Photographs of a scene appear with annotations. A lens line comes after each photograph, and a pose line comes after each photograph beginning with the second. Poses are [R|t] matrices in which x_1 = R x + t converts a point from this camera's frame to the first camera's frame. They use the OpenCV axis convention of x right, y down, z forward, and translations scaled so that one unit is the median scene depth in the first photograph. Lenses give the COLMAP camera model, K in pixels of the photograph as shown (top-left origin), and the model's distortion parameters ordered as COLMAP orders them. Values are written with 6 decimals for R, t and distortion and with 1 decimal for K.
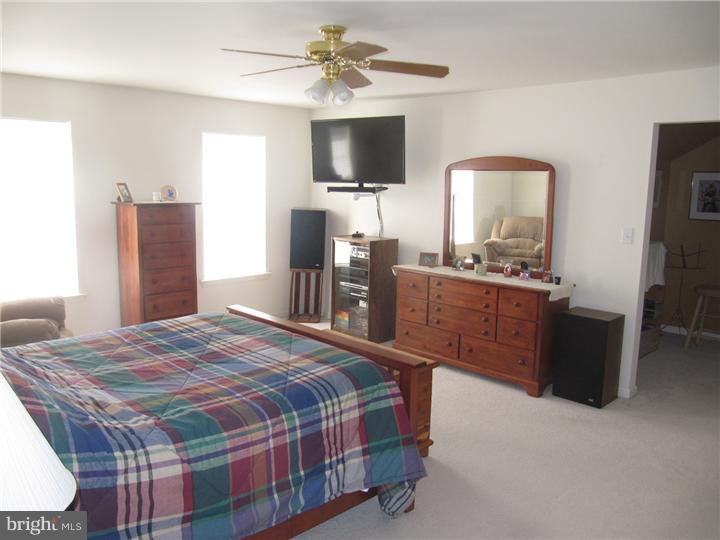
lens RADIAL K [[596.3, 0, 359.4], [0, 596.3, 269.9], [0, 0, 1]] dist [-0.040253, 0.019109]
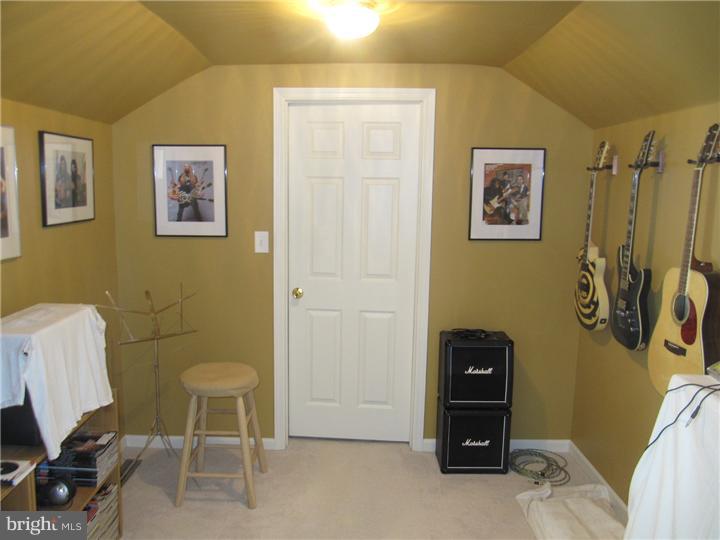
lens RADIAL K [[596.3, 0, 359.8], [0, 596.3, 269.7], [0, 0, 1]] dist [-0.040253, 0.019109]
pose [[0.706598, -0.122219, 0.696981, 0.326516], [0.109097, 0.992010, 0.063352, -0.072351], [-0.699155, 0.031274, 0.714286, 0.516810]]
